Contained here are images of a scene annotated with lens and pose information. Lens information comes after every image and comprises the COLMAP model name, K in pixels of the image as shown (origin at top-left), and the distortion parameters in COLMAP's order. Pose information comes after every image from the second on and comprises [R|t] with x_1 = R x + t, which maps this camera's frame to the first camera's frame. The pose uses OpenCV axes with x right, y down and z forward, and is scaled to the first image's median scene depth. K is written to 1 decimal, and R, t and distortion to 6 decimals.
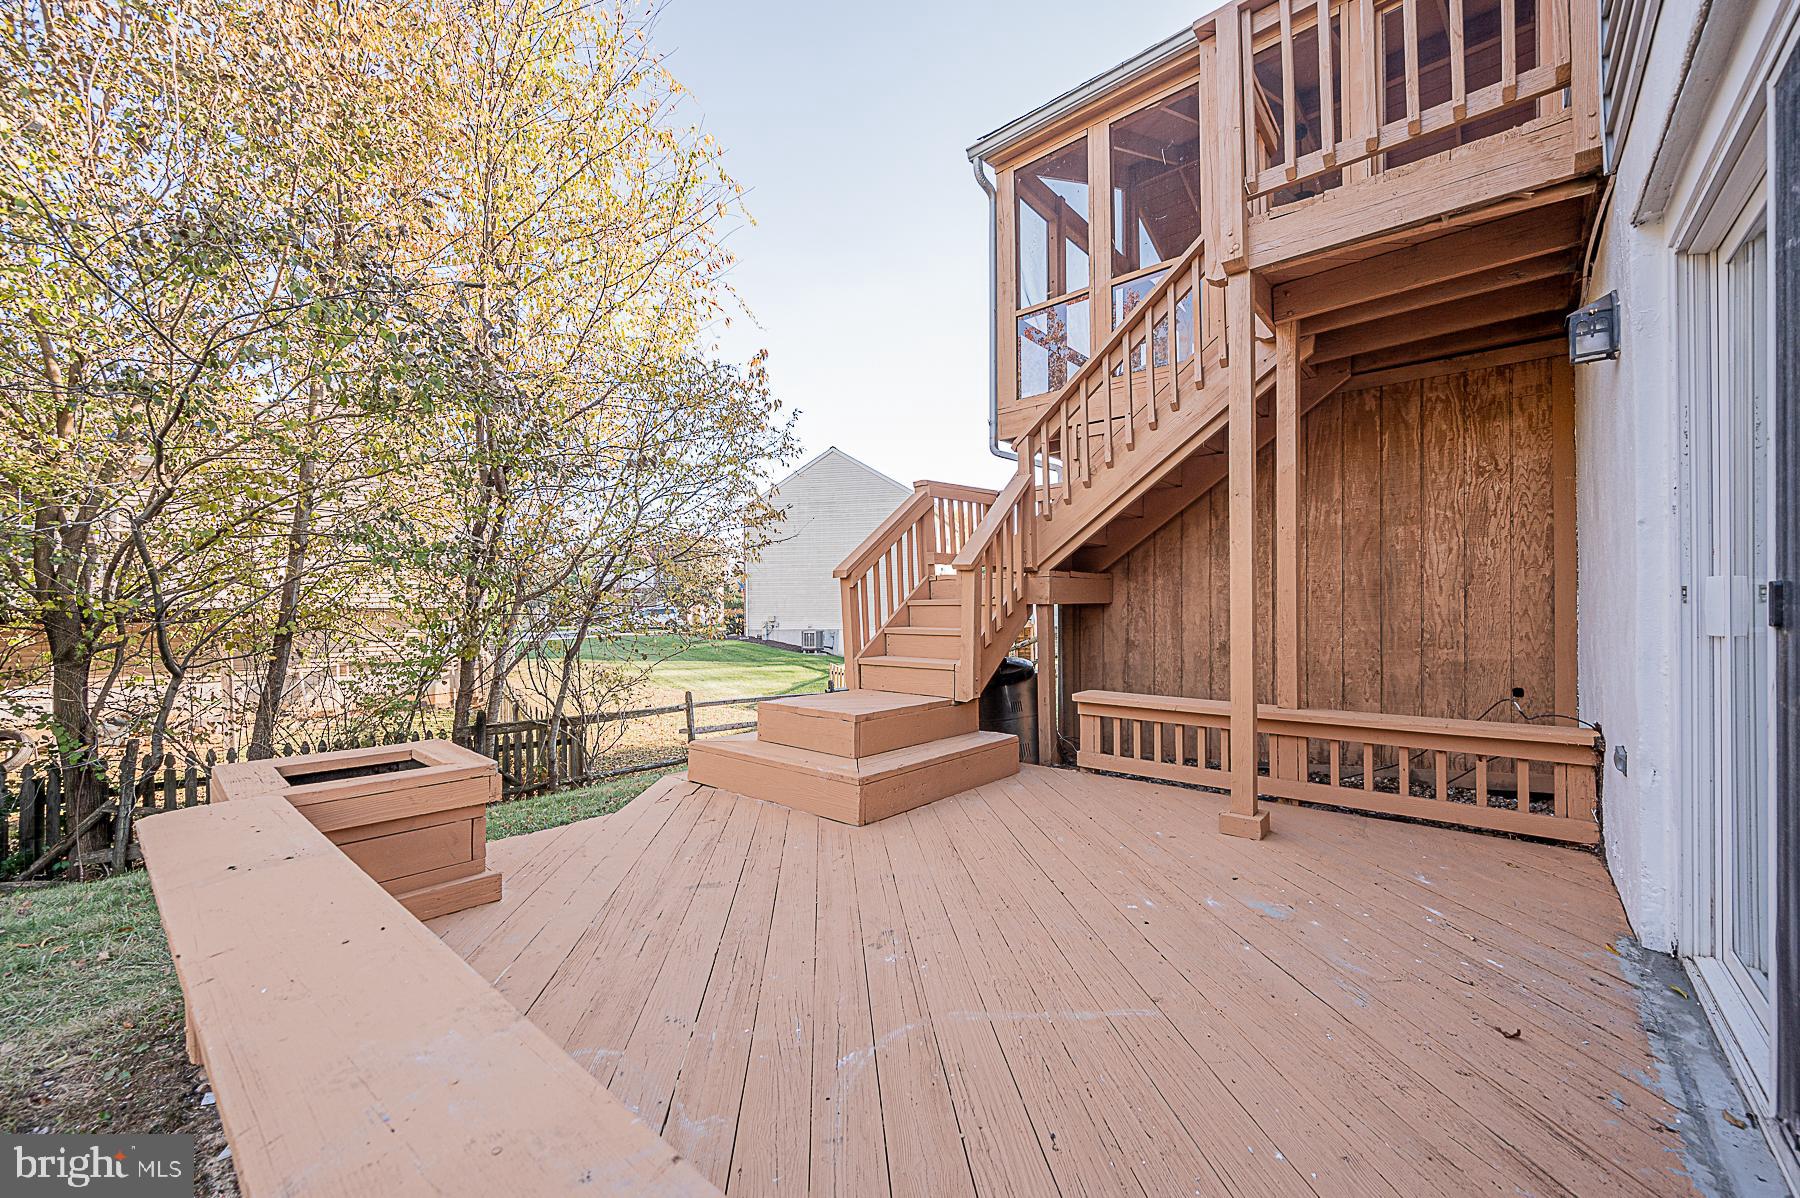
lens RADIAL K [[695.5, 0, 897.2], [0, 695.5, 606.1], [0, 0, 1]] dist [0.000139, 0.001008]
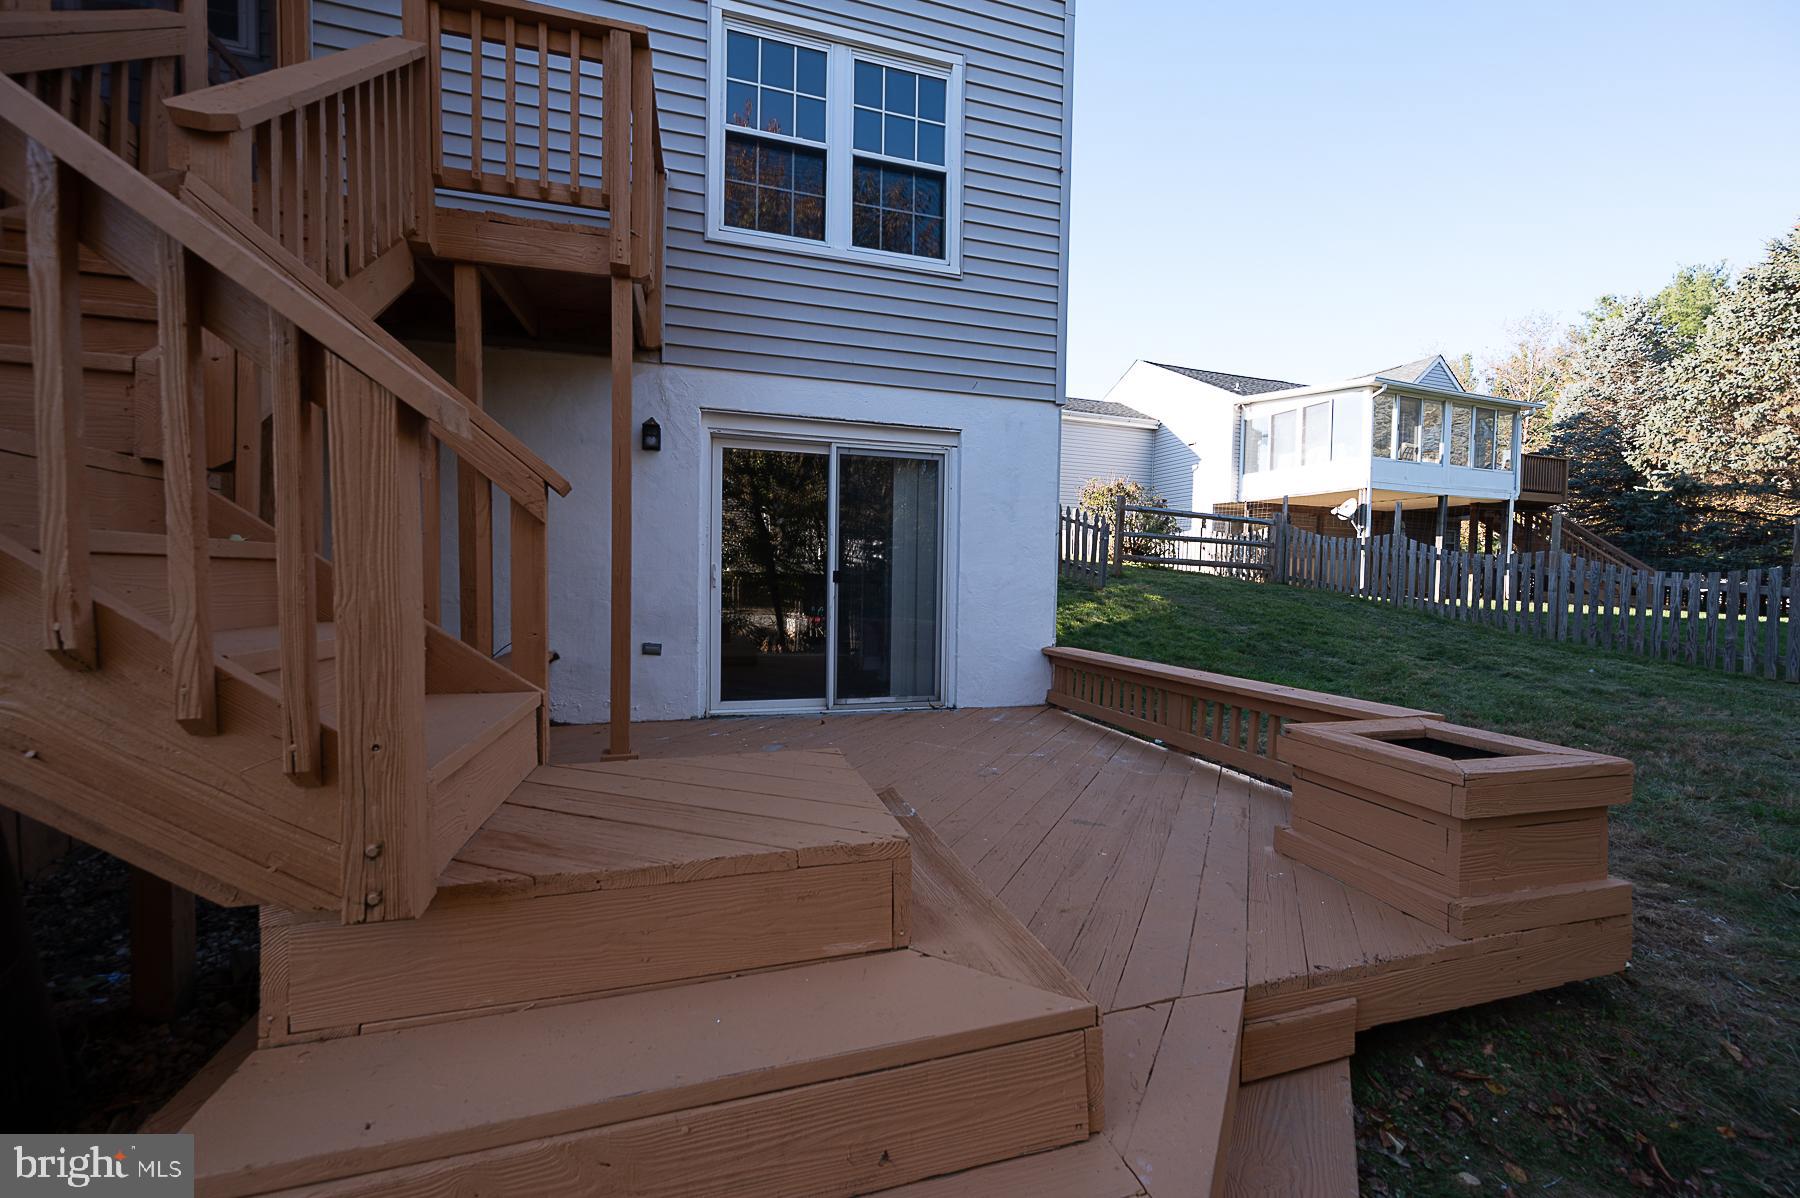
lens RADIAL K [[695.5, 0, 900.4], [0, 695.5, 601.2], [0, 0, 1]] dist [0.000139, 0.001008]
pose [[-0.837686, -0.017447, 0.545873, -0.647364], [-0.009467, 0.999803, 0.017427, 0.022300], [-0.546070, 0.009430, -0.837687, 2.163099]]
